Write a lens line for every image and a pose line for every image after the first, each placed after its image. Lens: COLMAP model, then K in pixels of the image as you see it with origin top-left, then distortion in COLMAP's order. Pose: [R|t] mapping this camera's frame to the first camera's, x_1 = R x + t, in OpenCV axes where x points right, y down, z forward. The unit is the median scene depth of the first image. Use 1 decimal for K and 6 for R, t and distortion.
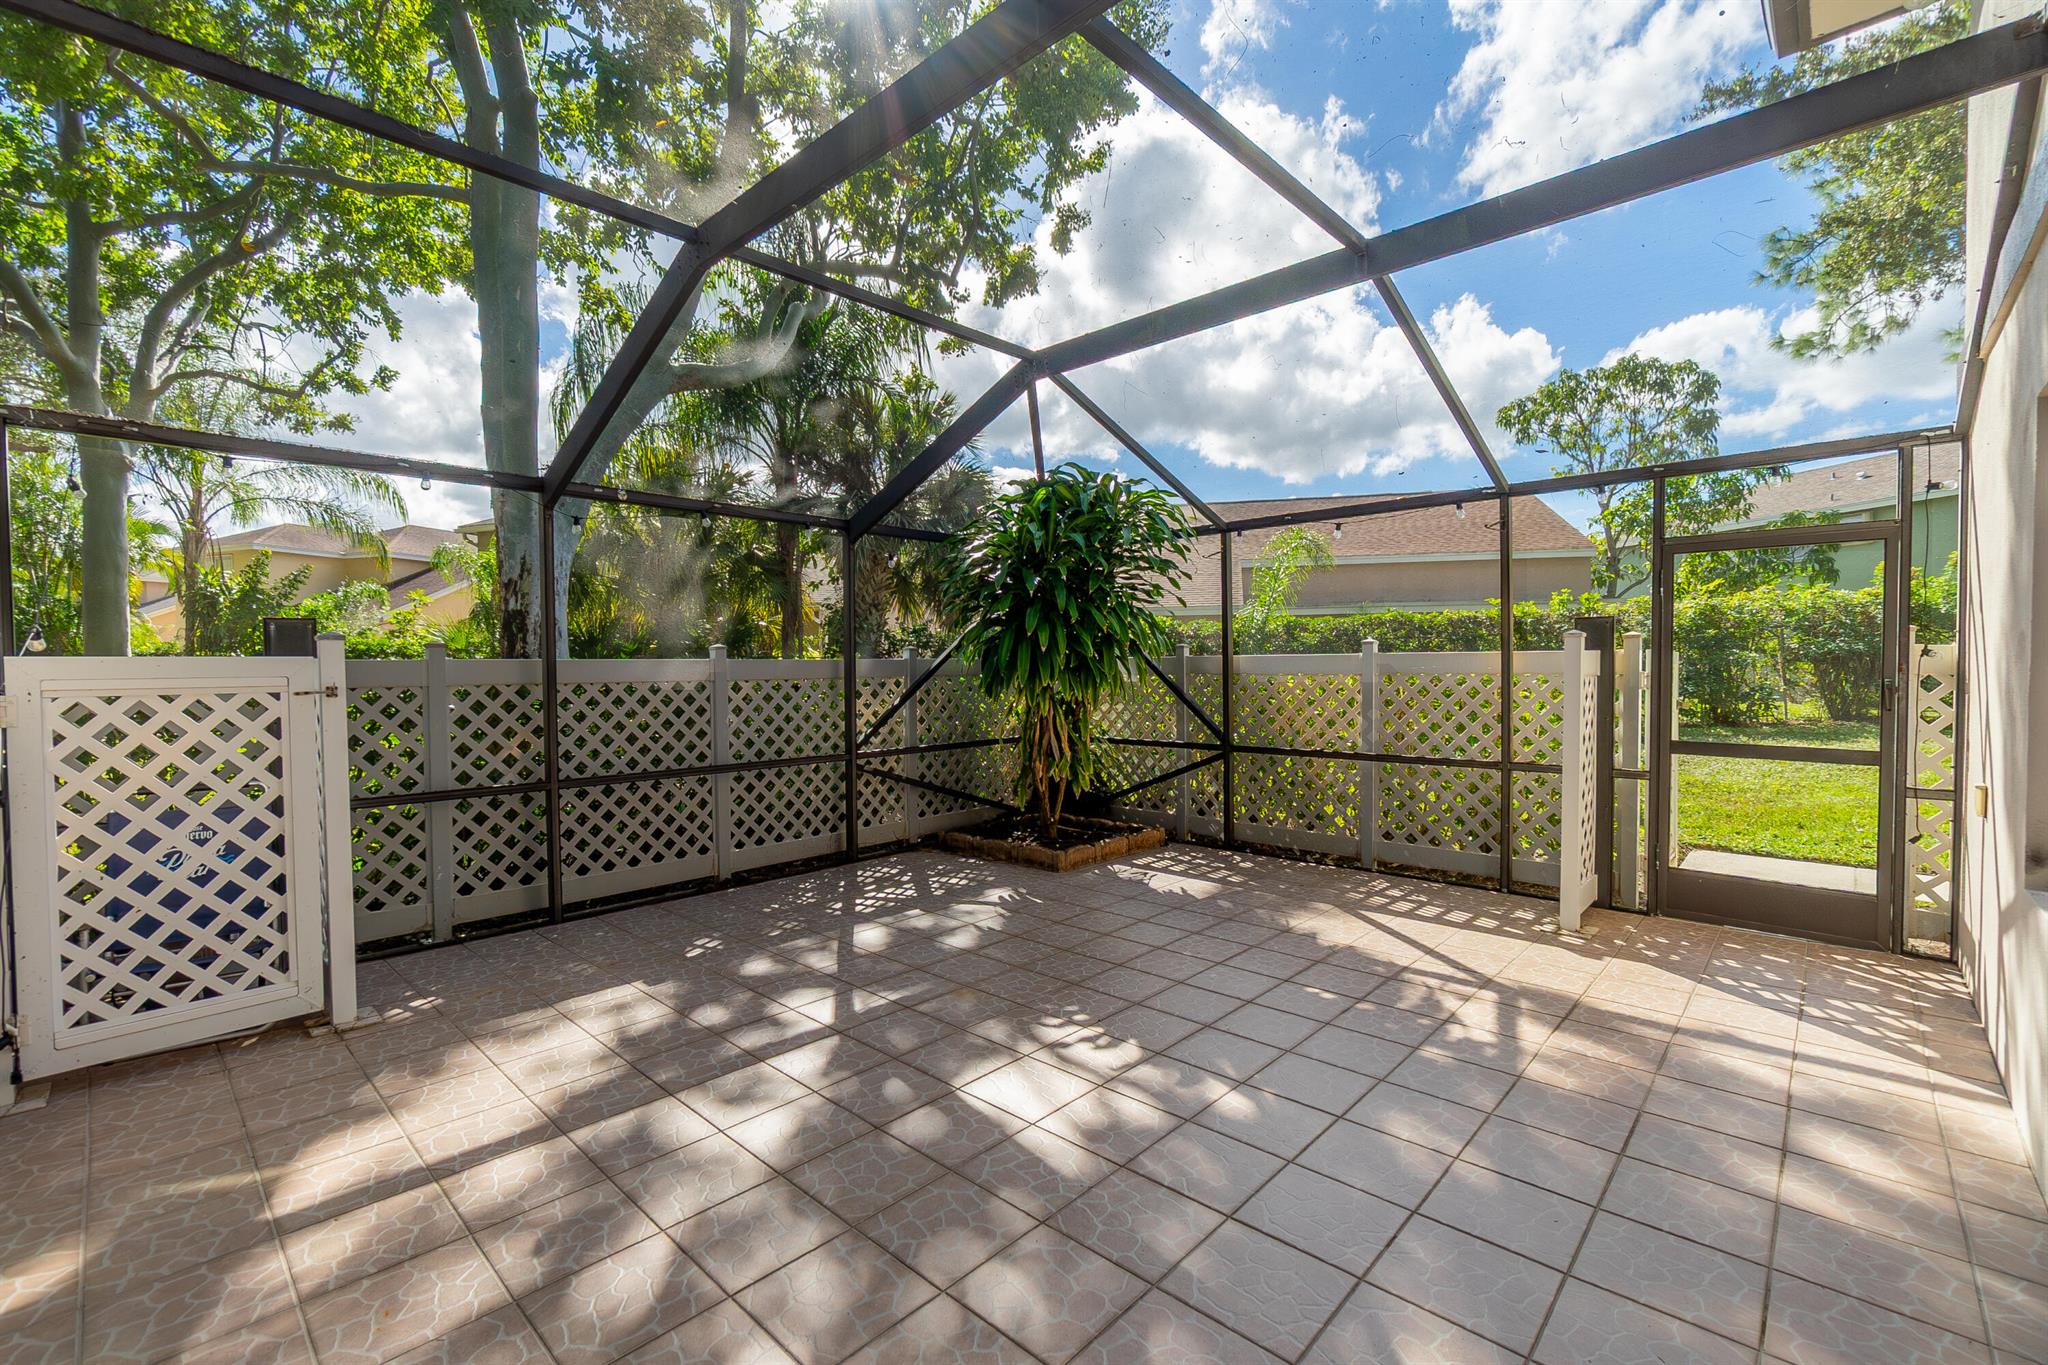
lens RADIAL K [[882.1, 0, 1011.4], [0, 882.1, 685.4], [0, 0, 1]] dist [-0.005331, -0.000290]
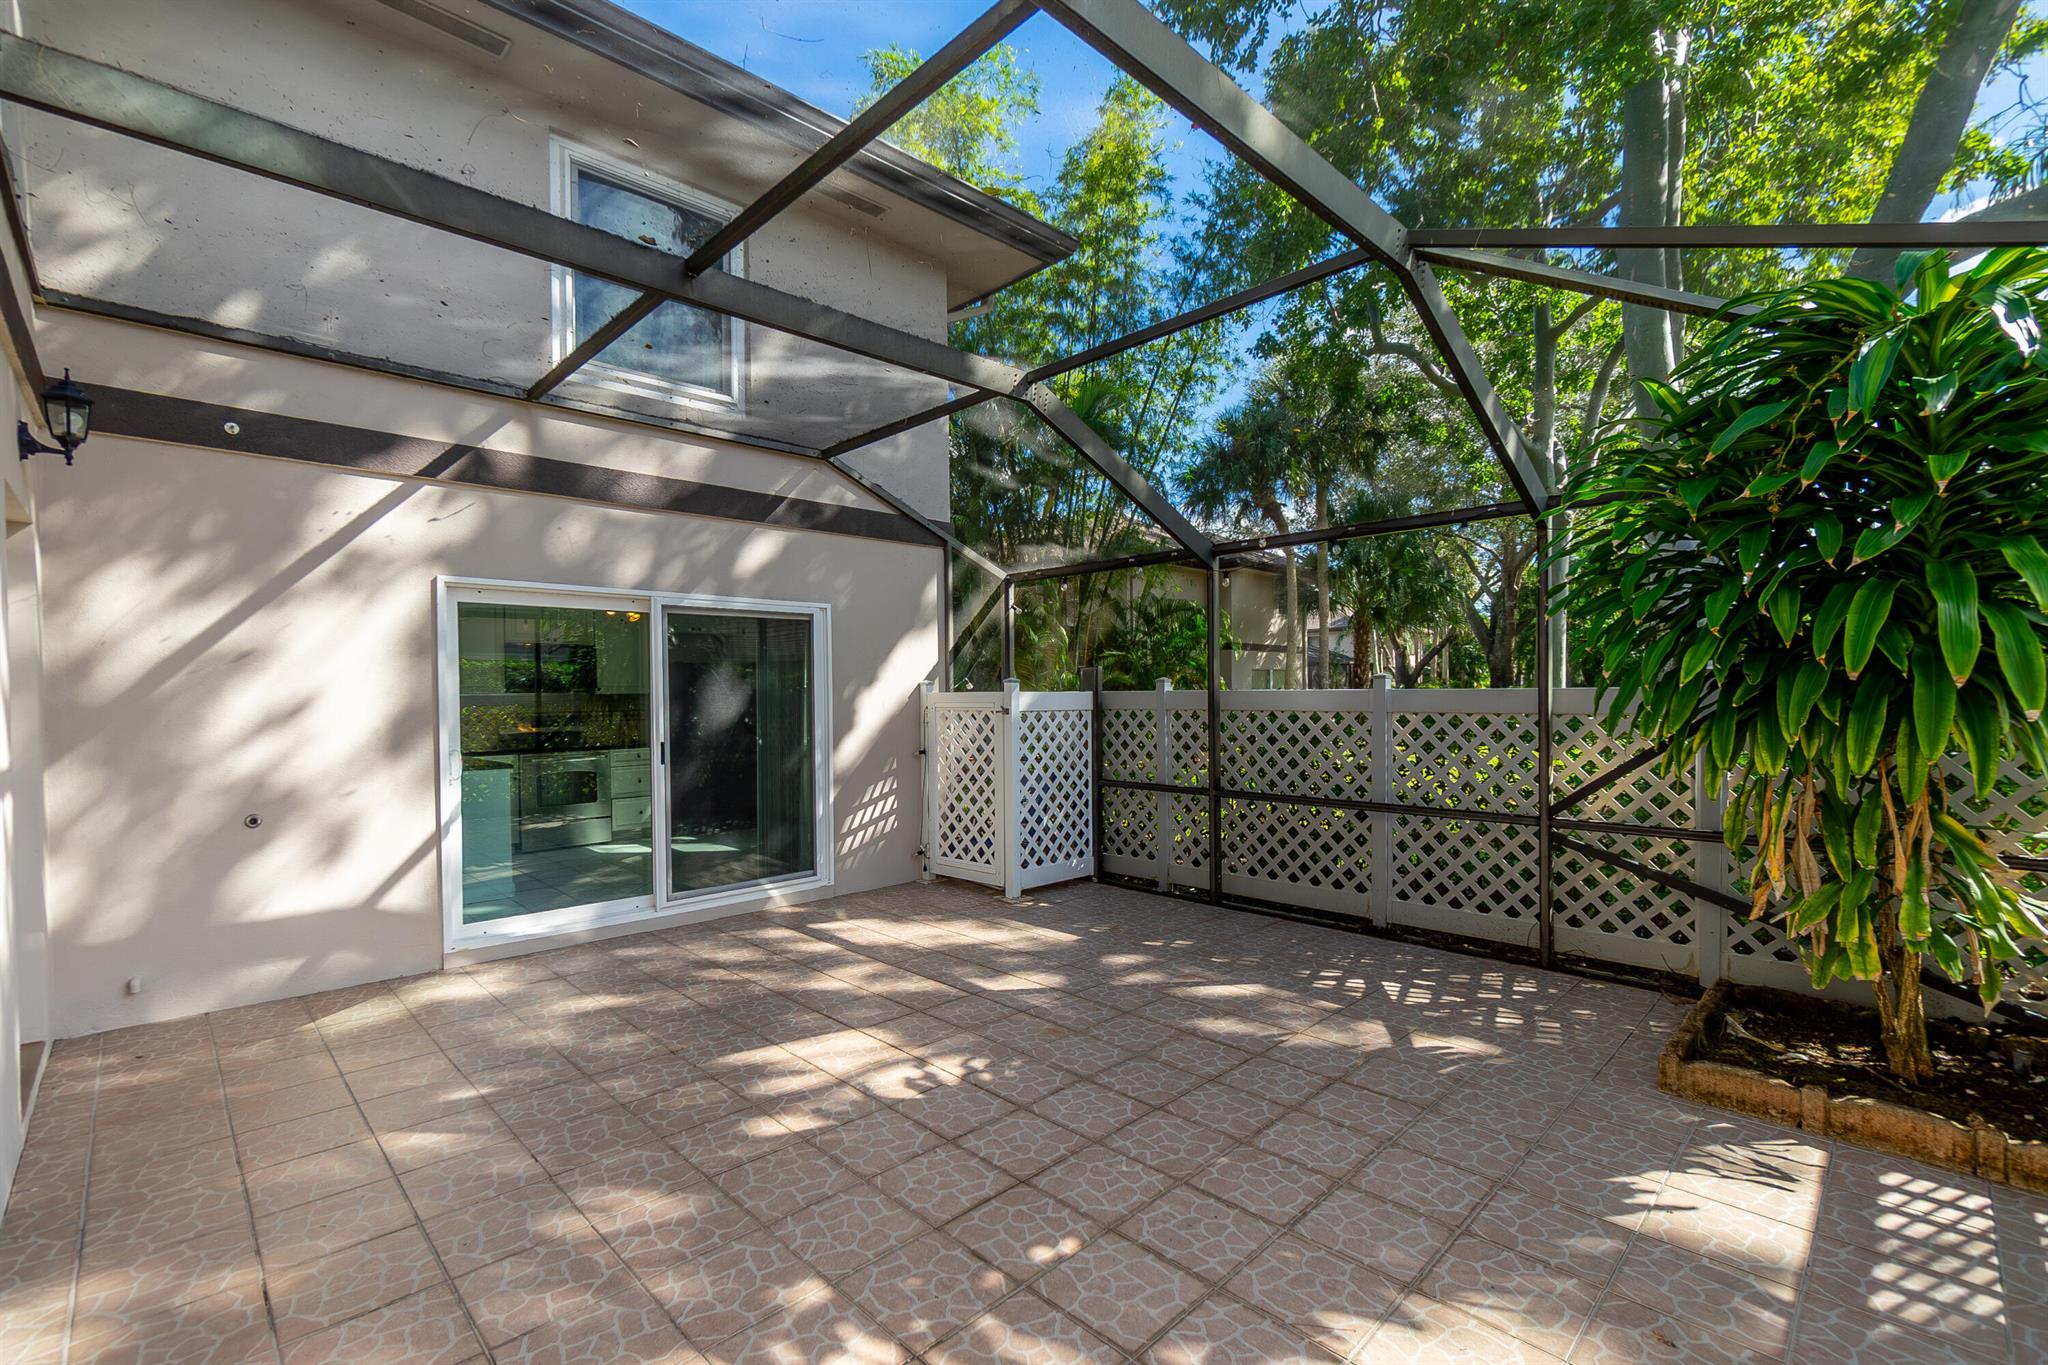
lens RADIAL K [[894.4, 0, 996.3], [0, 894.4, 693.1], [0, 0, 1]] dist [-0.003591, -0.000054]
pose [[-0.048875, 0.009228, -0.998762, 0.891078], [-0.016416, 0.999815, 0.010041, -0.039835], [0.998670, 0.016887, -0.048714, 0.903770]]
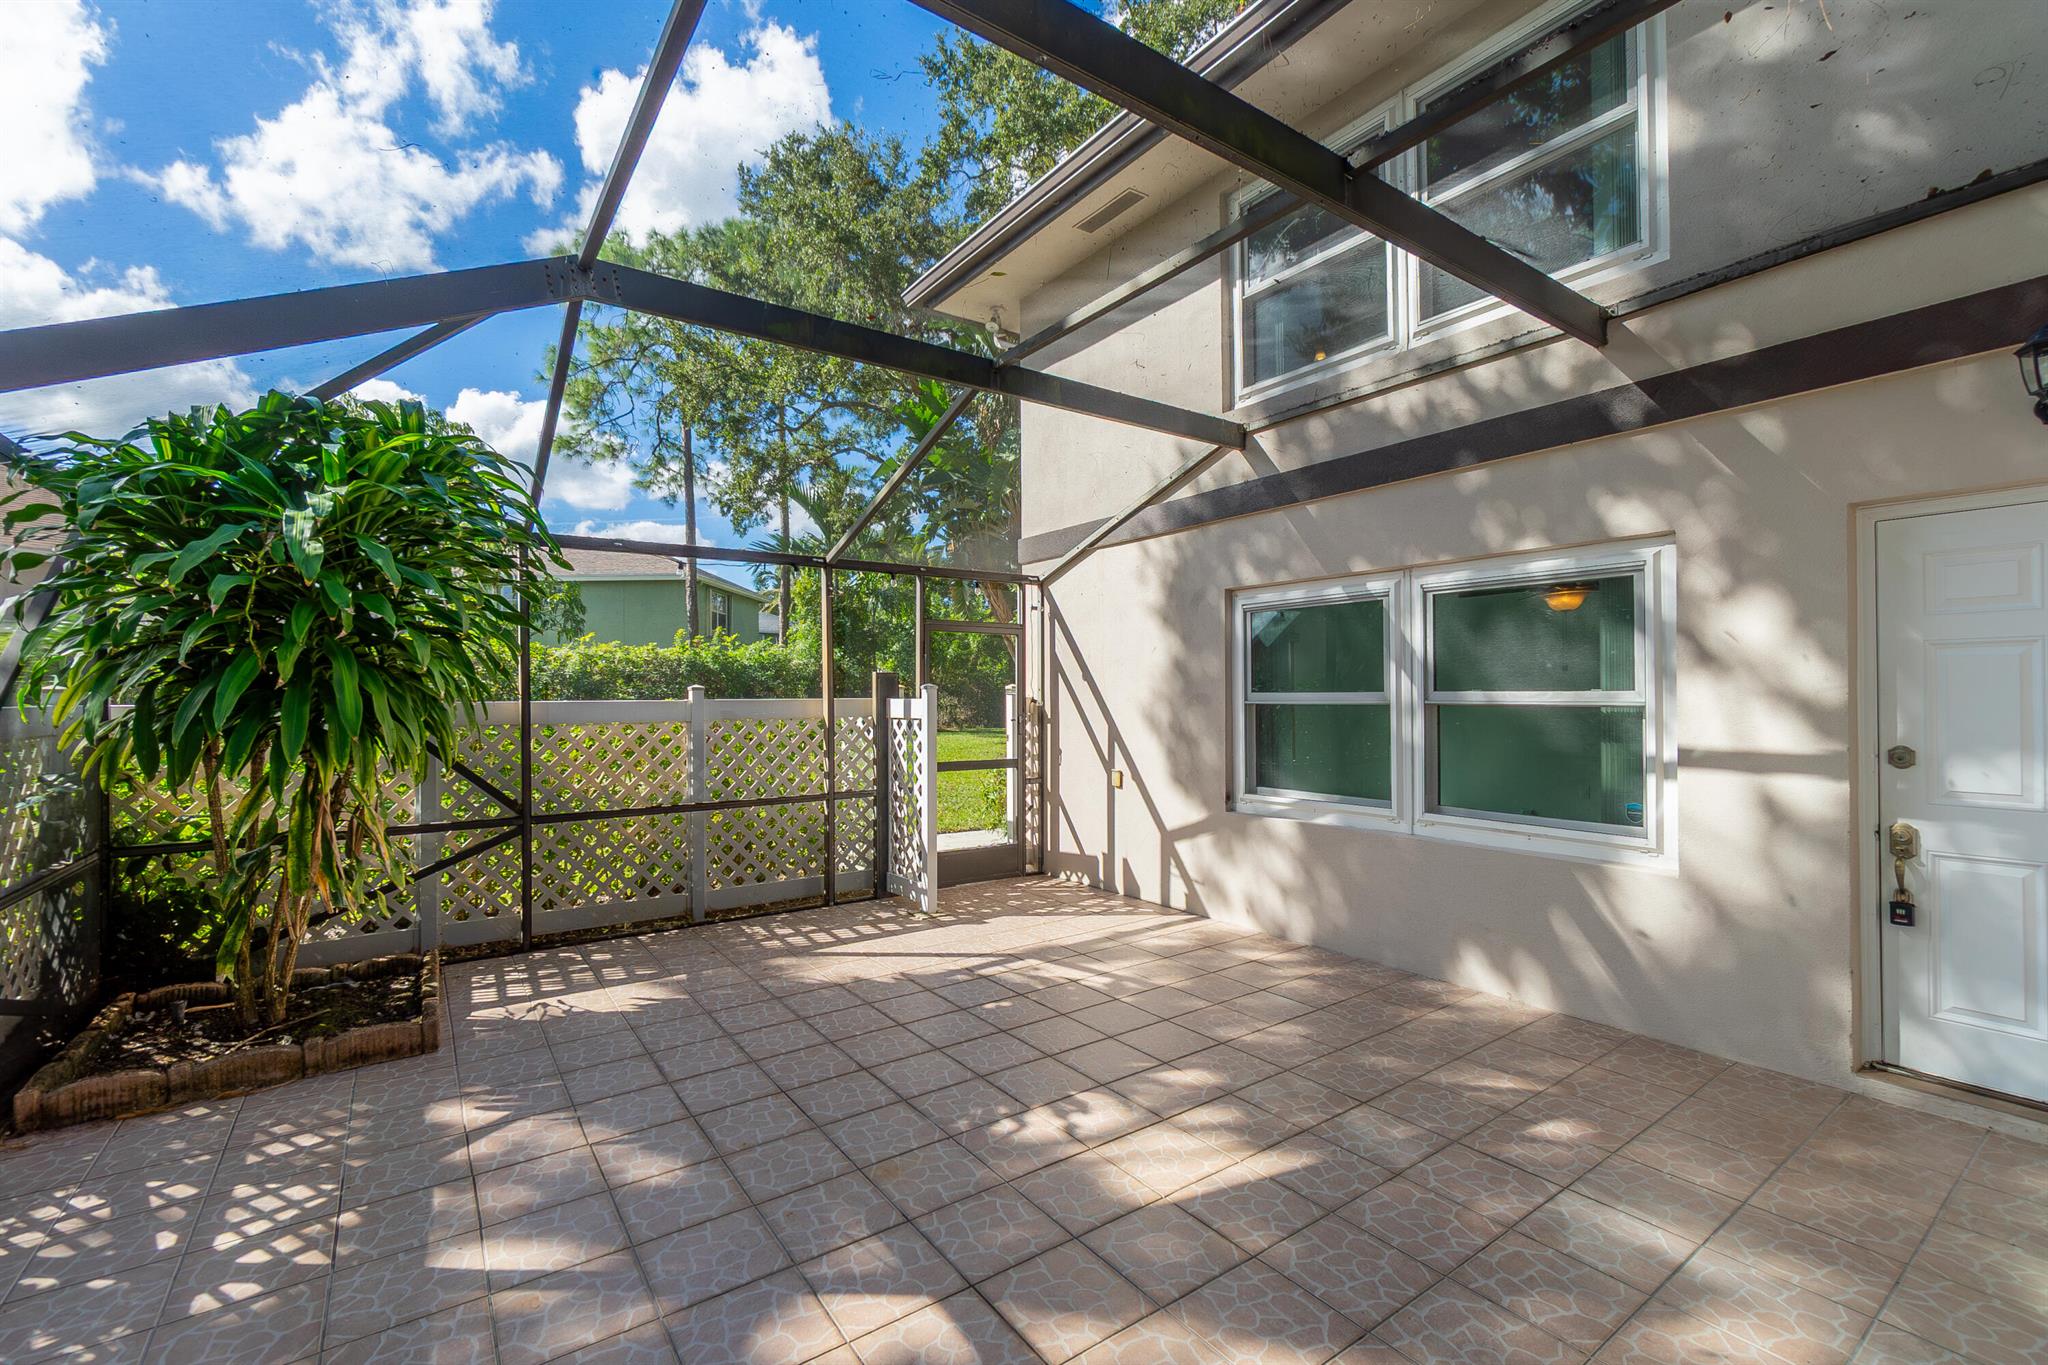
lens RADIAL K [[882.1, 0, 1011.4], [0, 882.1, 685.4], [0, 0, 1]] dist [-0.005331, -0.000290]
pose [[0.200024, 0.013921, 0.979692, -0.691192], [0.027033, 0.999440, -0.019721, -0.032276], [-0.979418, 0.030429, 0.199536, 0.686840]]
